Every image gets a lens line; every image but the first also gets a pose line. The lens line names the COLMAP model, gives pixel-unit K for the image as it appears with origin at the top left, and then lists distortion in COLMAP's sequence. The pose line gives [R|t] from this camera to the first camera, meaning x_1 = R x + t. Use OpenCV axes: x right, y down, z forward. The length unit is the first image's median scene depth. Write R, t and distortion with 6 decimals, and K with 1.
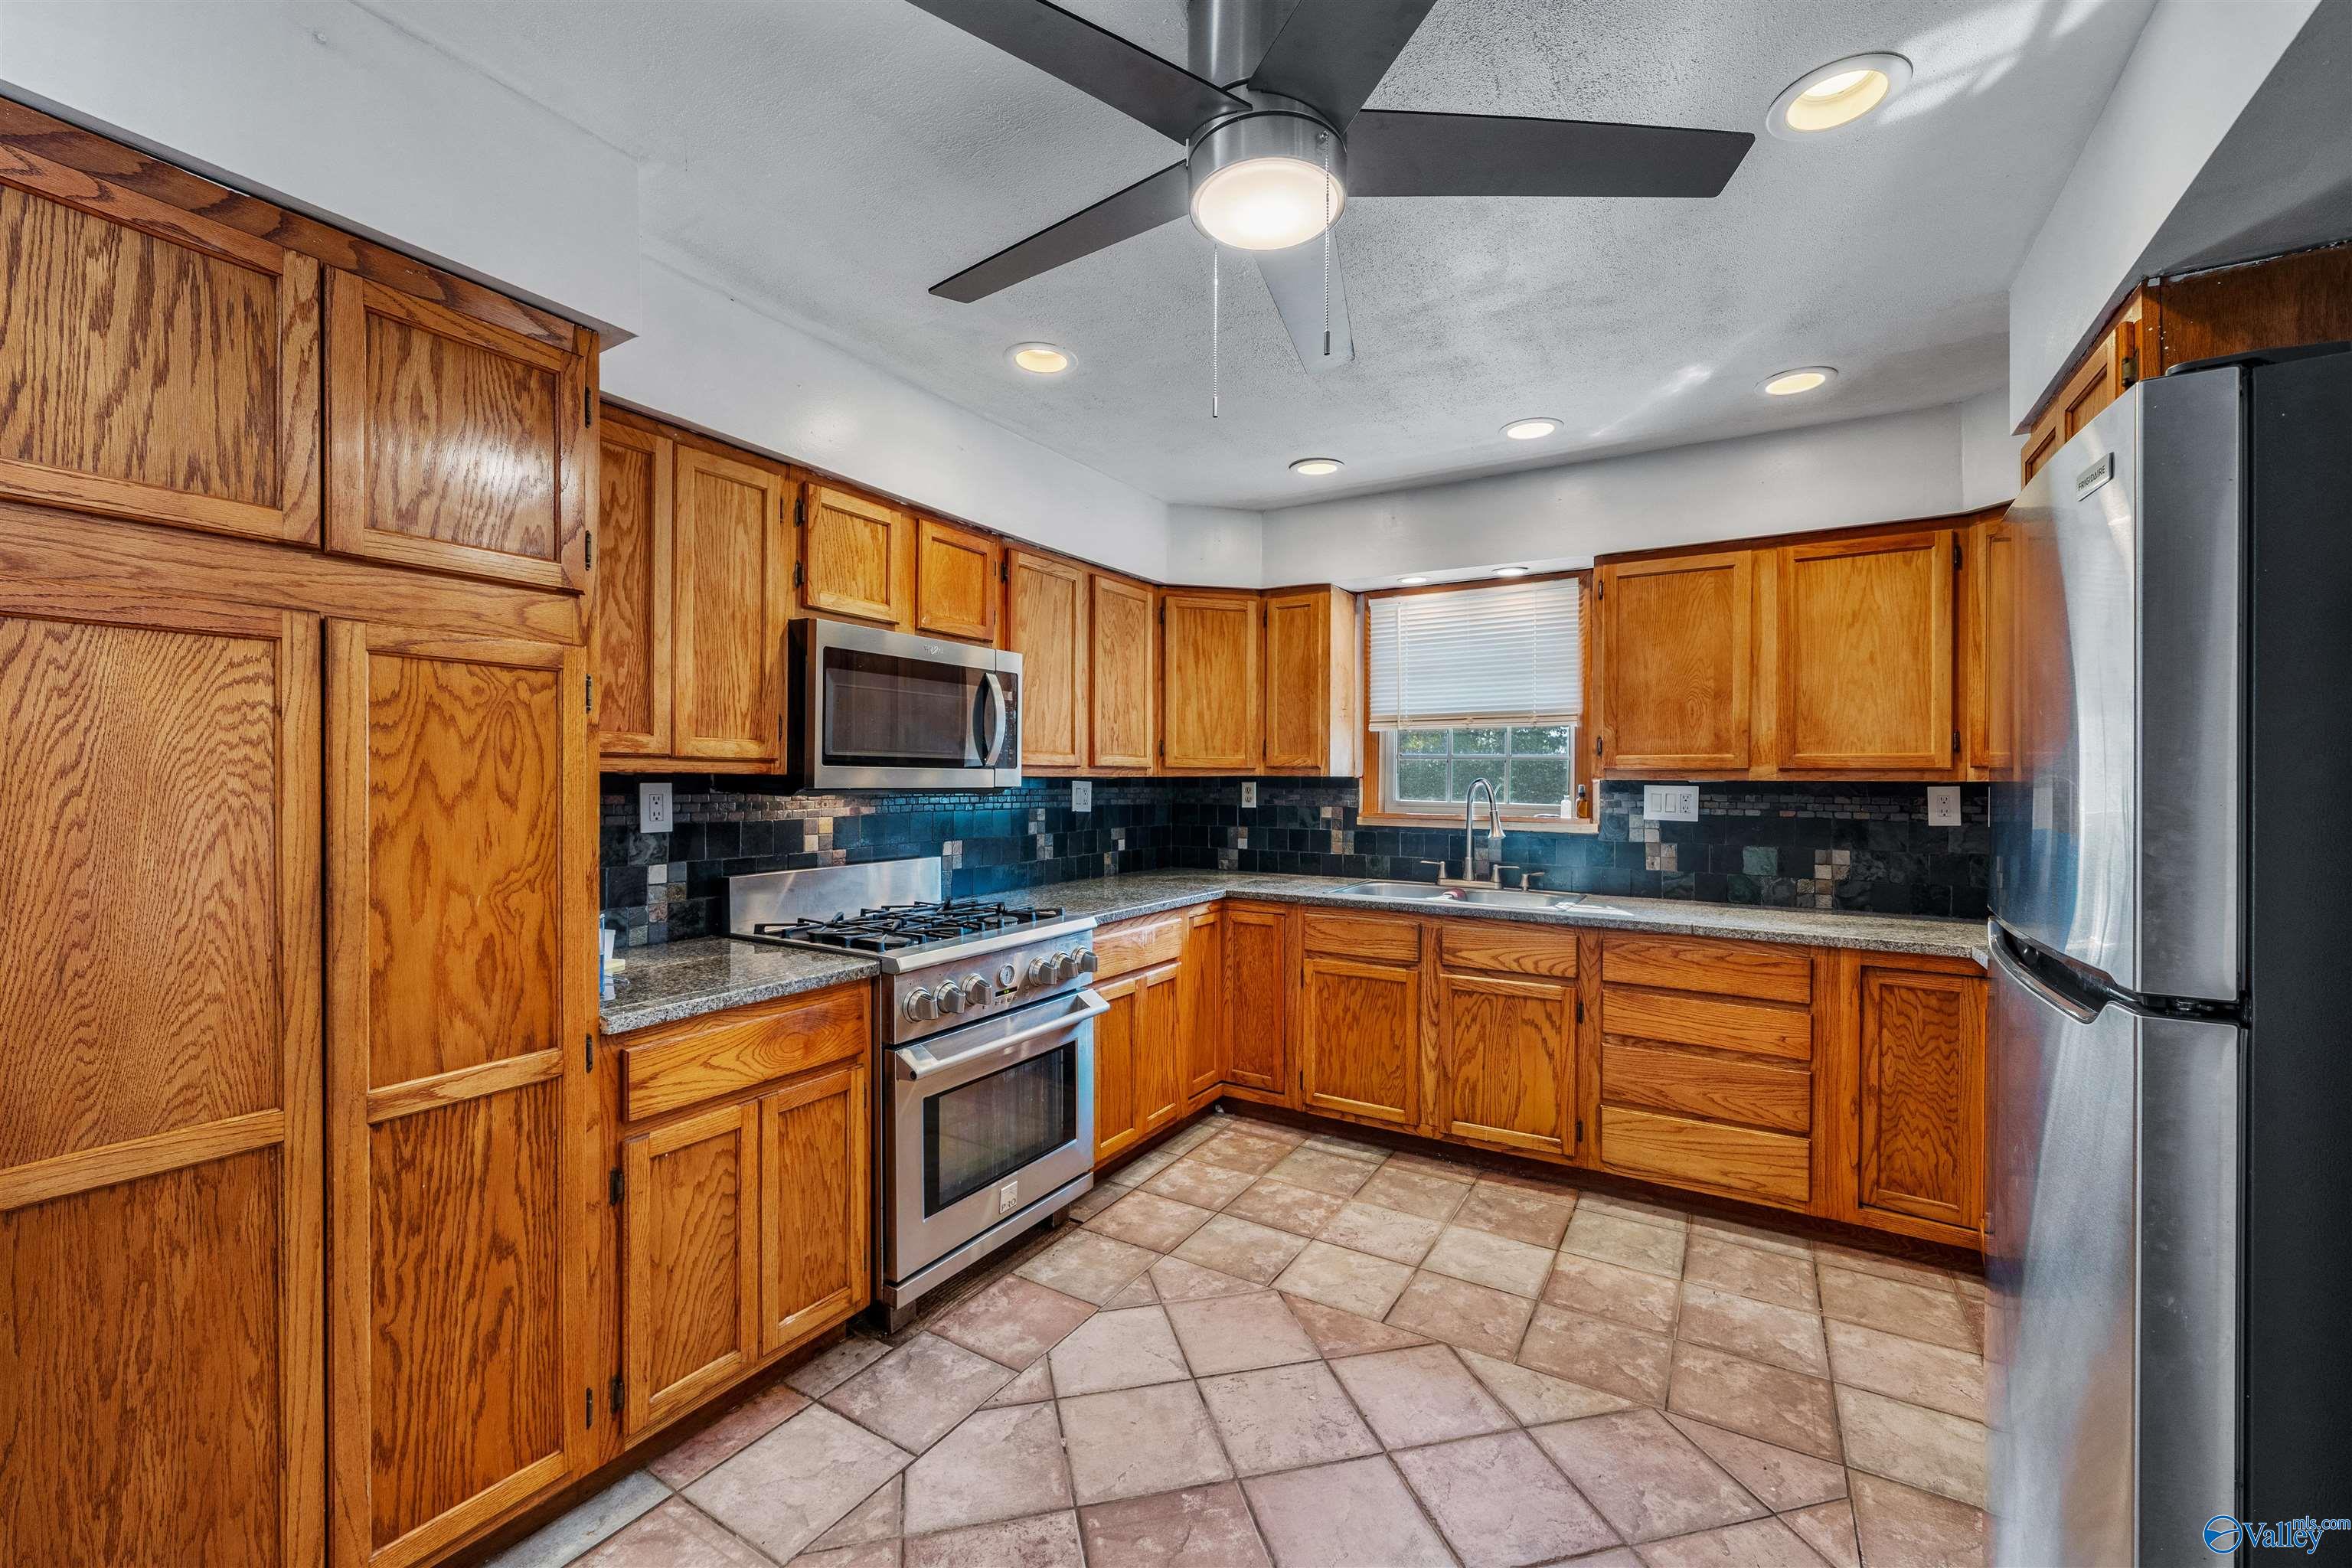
lens RADIAL K [[959.0, 0, 1171.2], [0, 959.0, 798.6], [0, 0, 1]] dist [-0.000005, 0.000062]
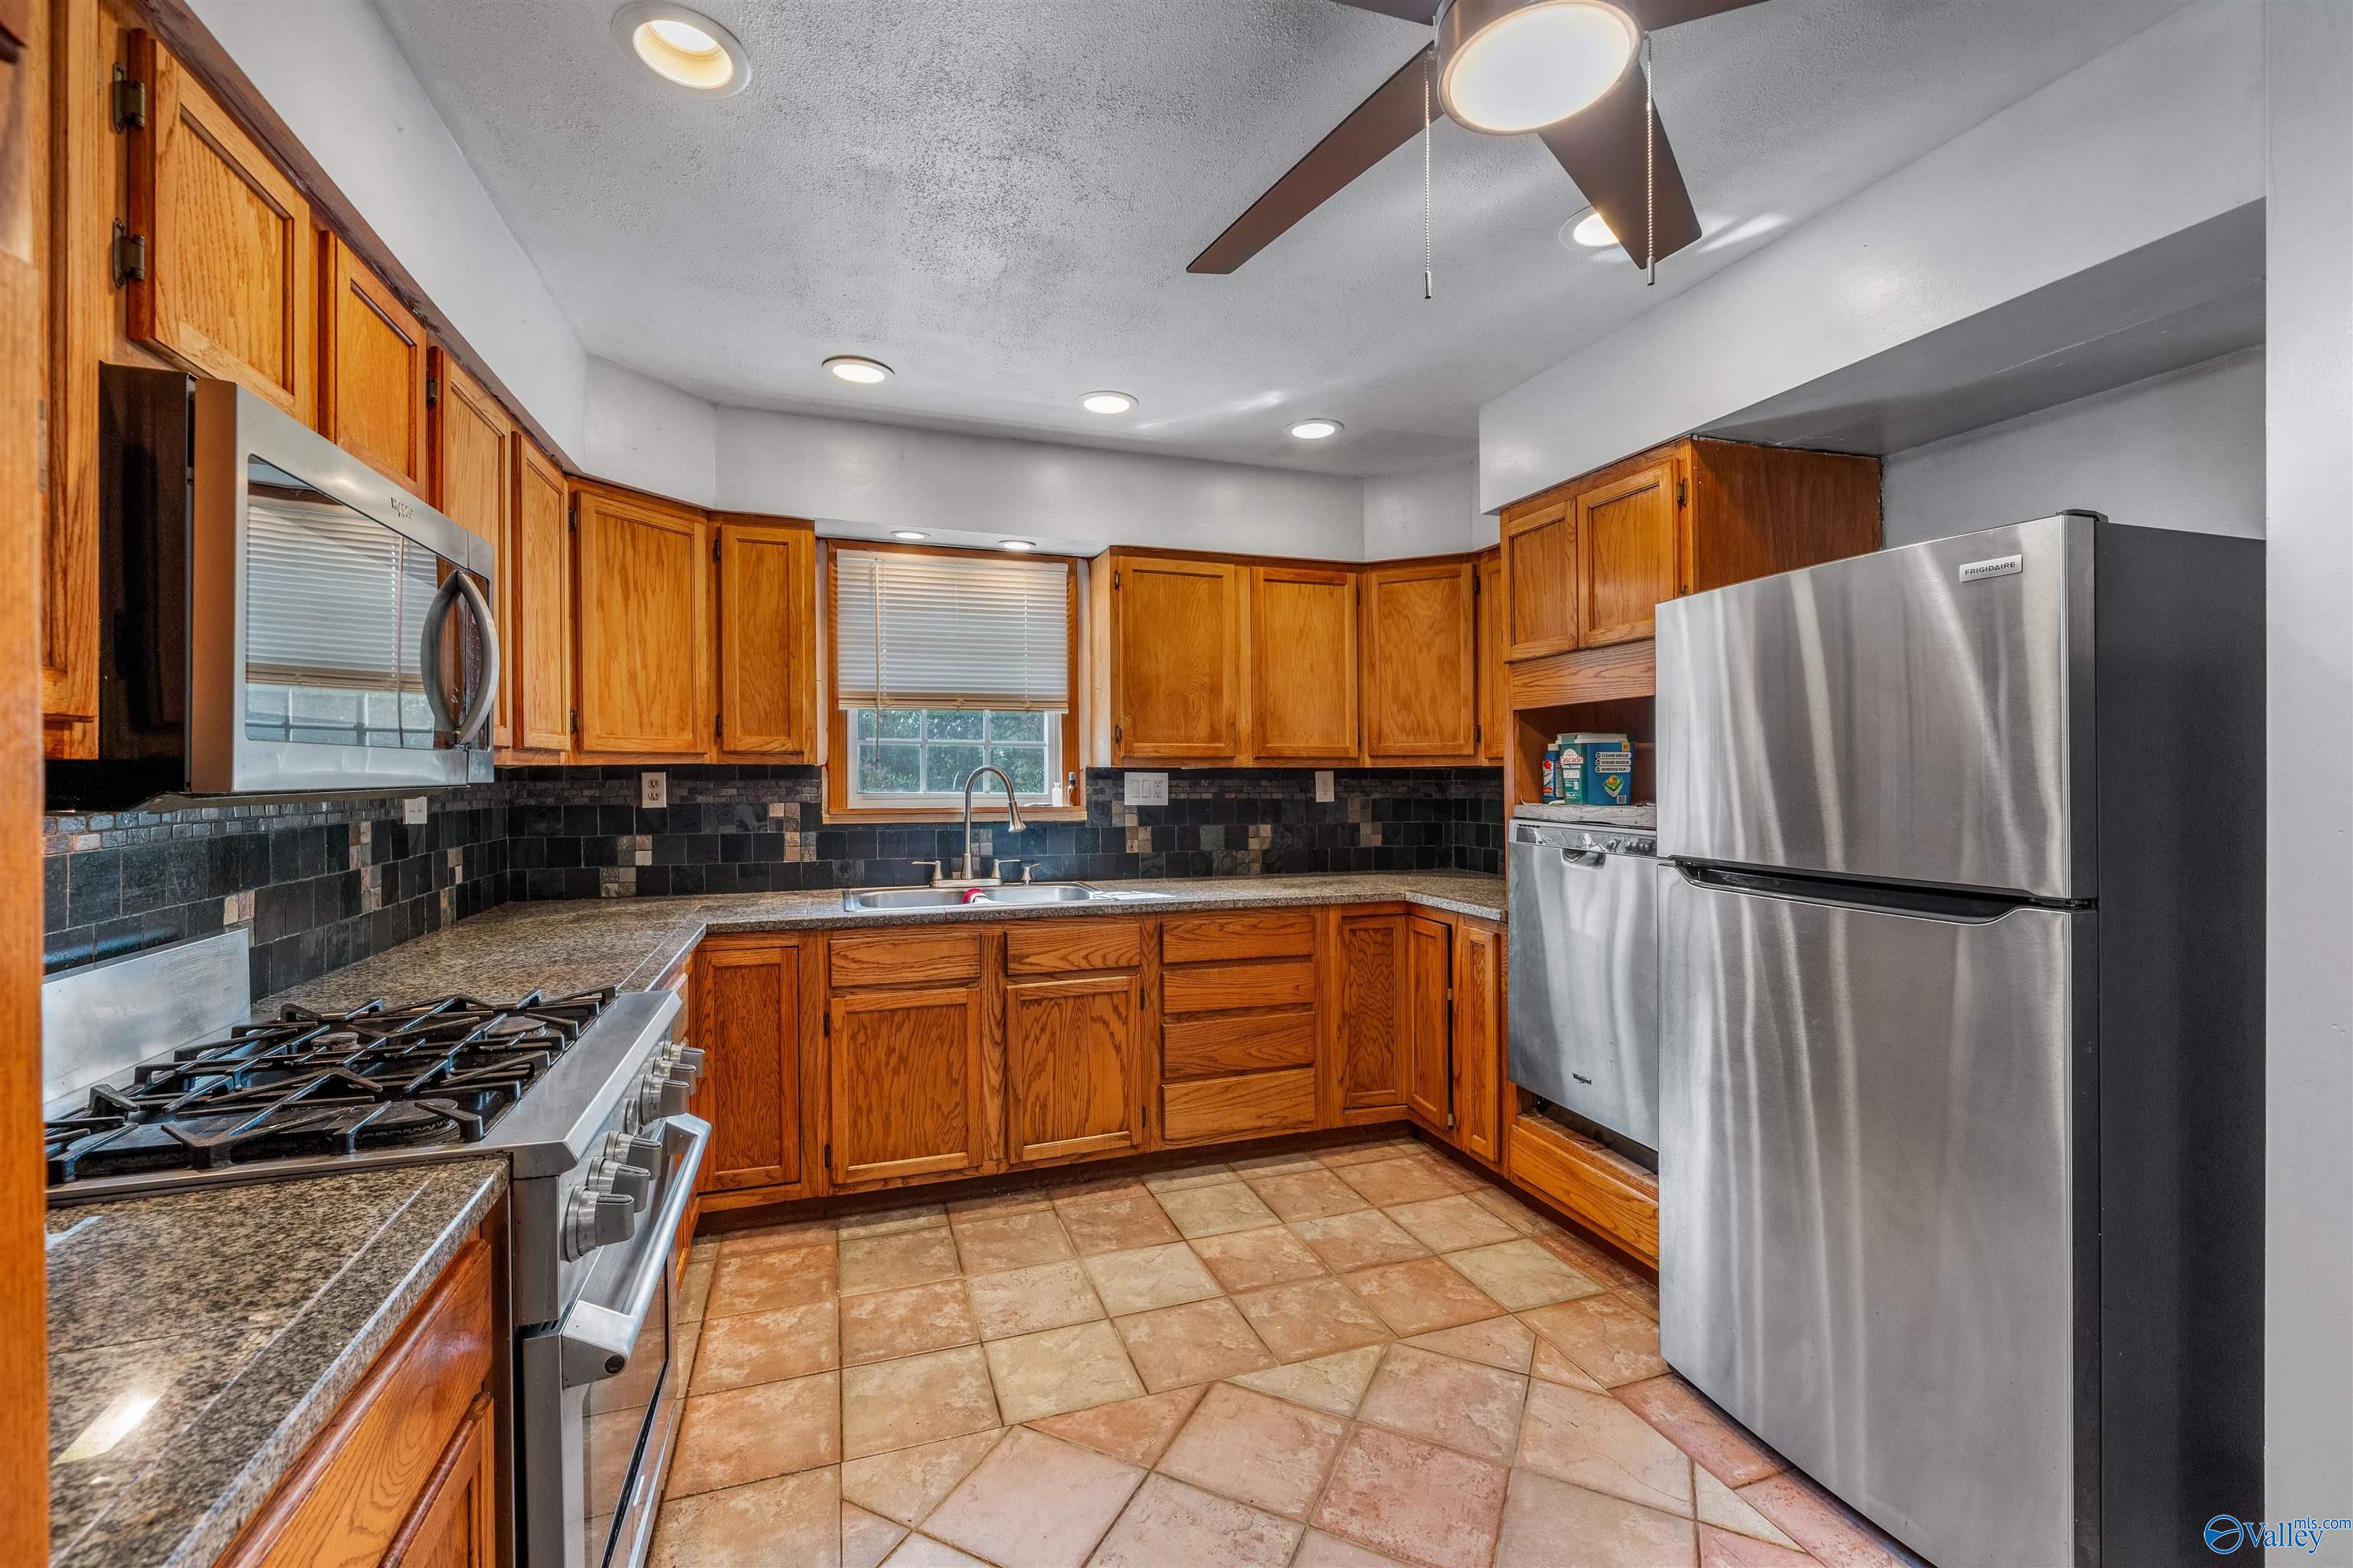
lens RADIAL K [[977.7, 0, 1176.5], [0, 977.7, 784.0], [0, 0, 1]] dist [0.000850, -0.000035]
pose [[0.631584, -0.016902, 0.775123, -0.322448], [0.019686, 0.999790, 0.005760, -0.006698], [-0.775057, 0.011621, 0.631784, 0.305797]]
